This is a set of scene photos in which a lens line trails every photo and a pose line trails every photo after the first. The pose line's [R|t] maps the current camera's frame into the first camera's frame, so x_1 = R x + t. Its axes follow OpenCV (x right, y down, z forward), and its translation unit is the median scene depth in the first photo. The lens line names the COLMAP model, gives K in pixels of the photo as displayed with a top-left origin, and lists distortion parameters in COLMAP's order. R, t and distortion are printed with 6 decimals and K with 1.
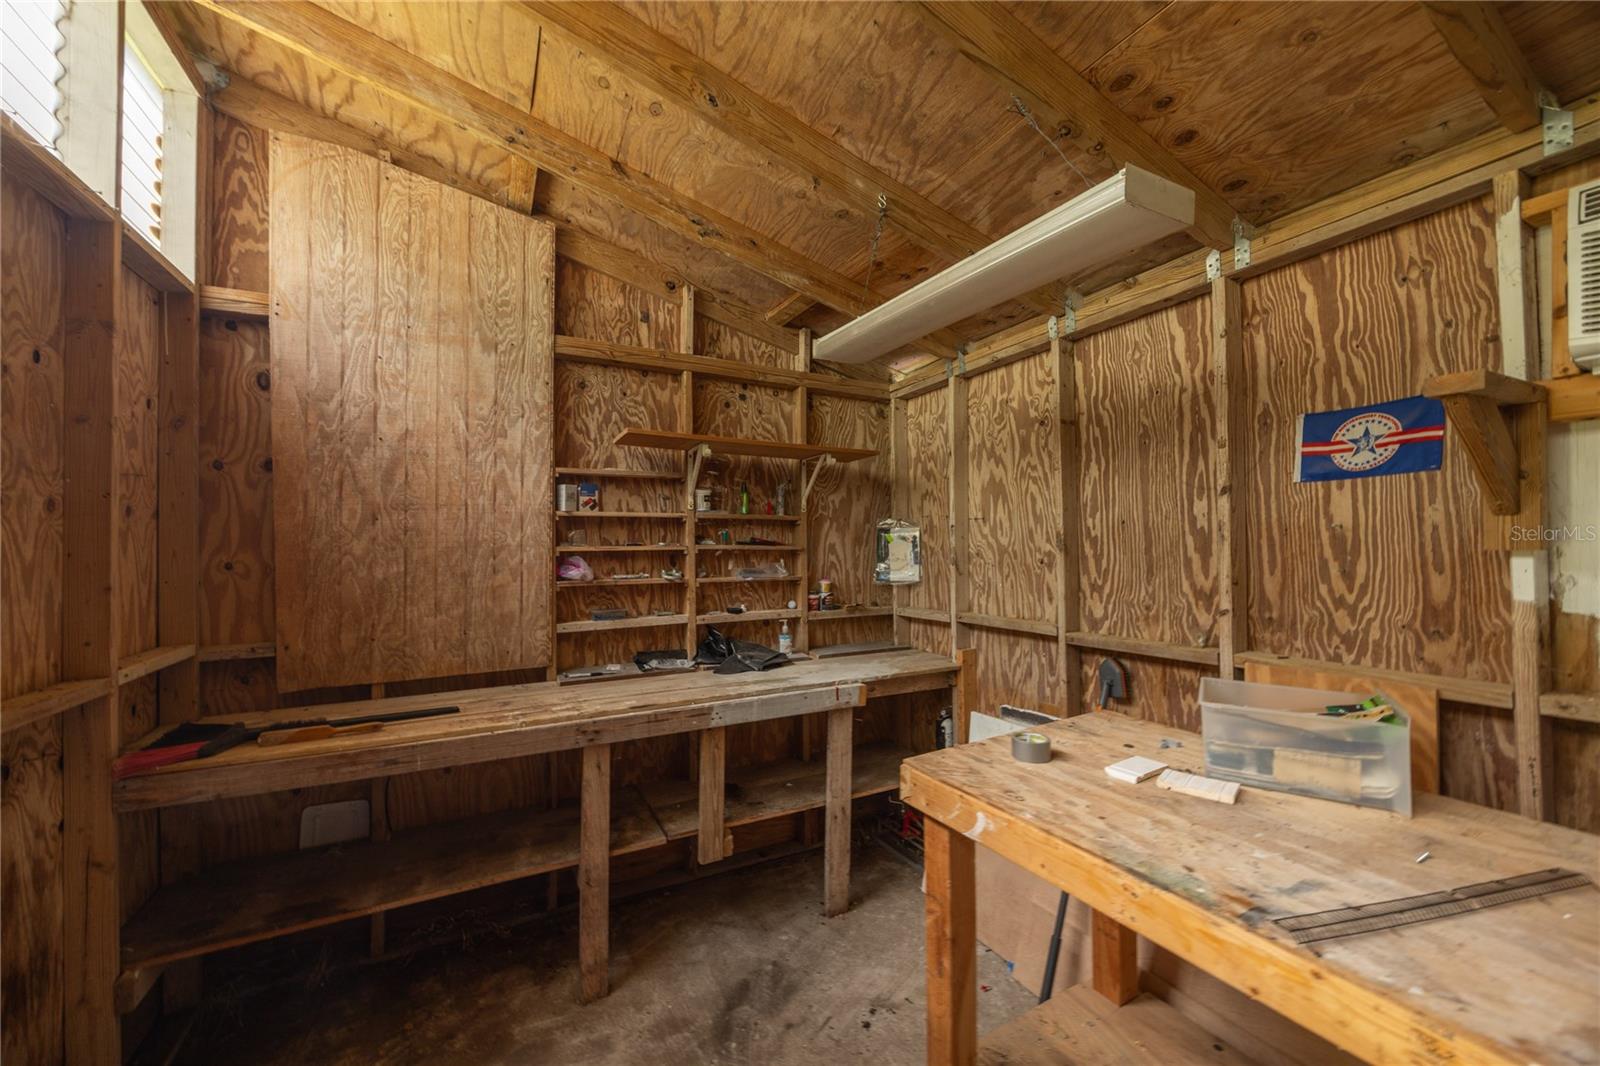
lens RADIAL K [[604.5, 0, 803.9], [0, 604.5, 534.4], [0, 0, 1]] dist [-0.001430, -0.000199]
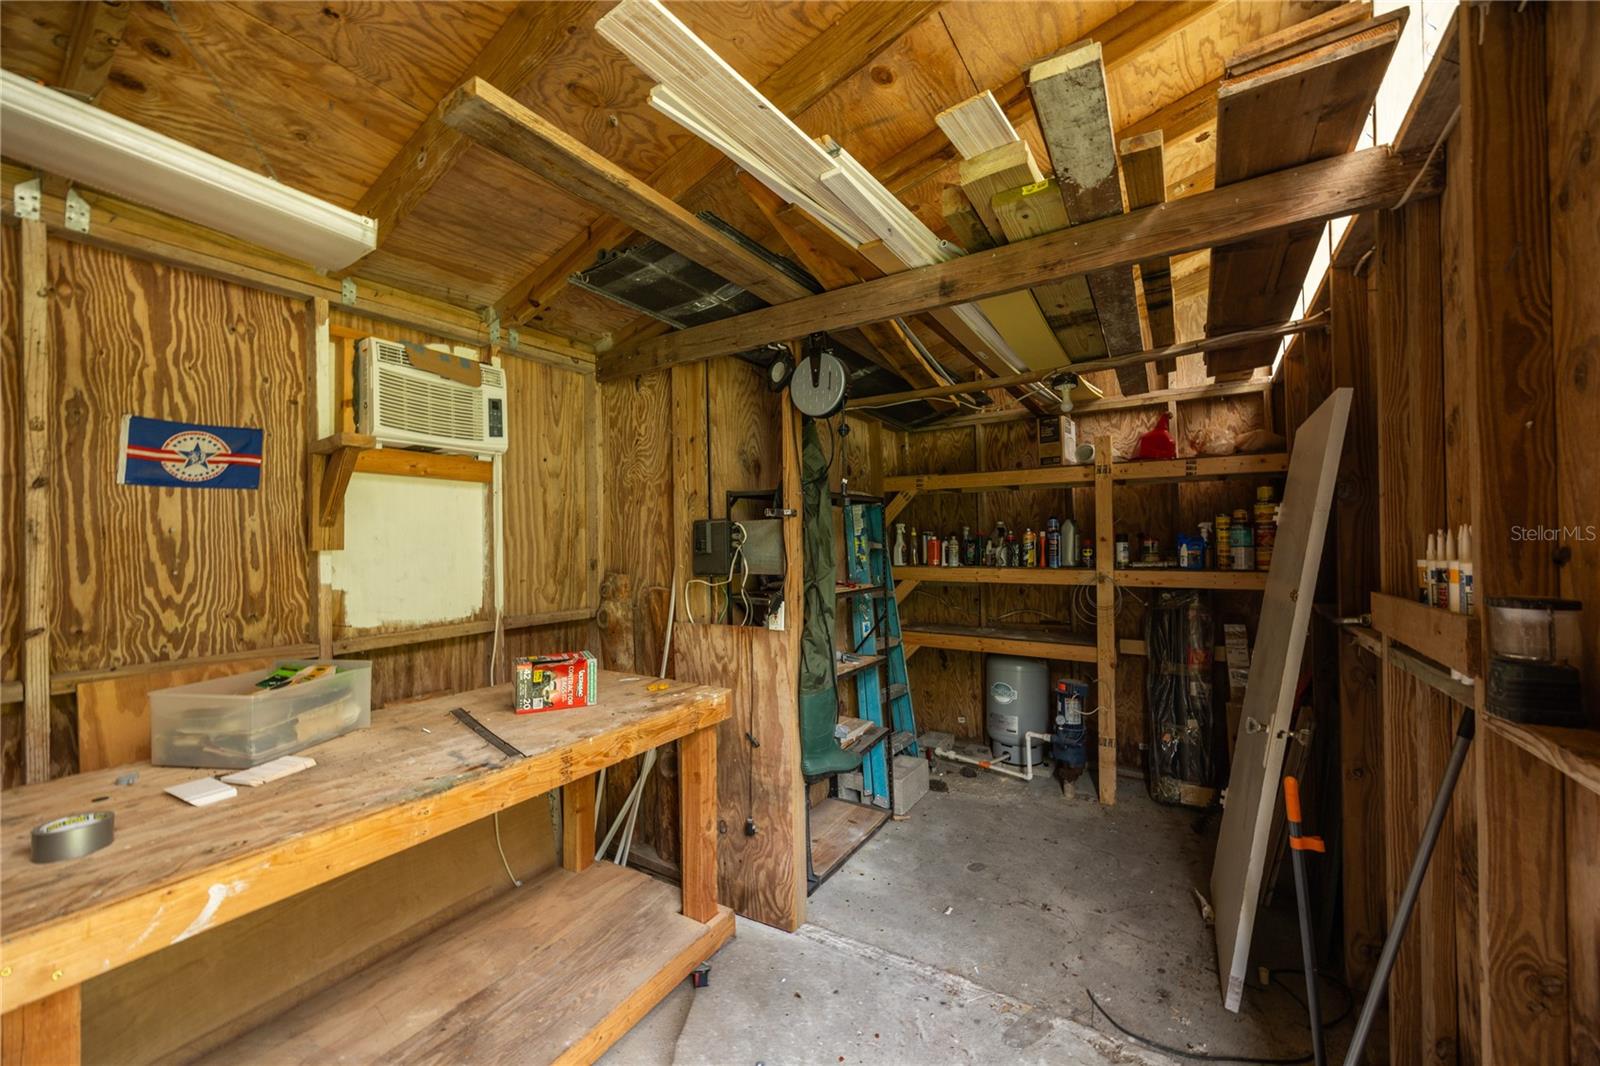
lens RADIAL K [[604.5, 0, 802.1], [0, 604.5, 539.3], [0, 0, 1]] dist [-0.001430, -0.000199]
pose [[-0.480317, 0.018917, 0.876891, -0.585752], [0.002770, 0.999795, -0.020051, 0.025966], [-0.877091, -0.007202, -0.480271, 0.552595]]
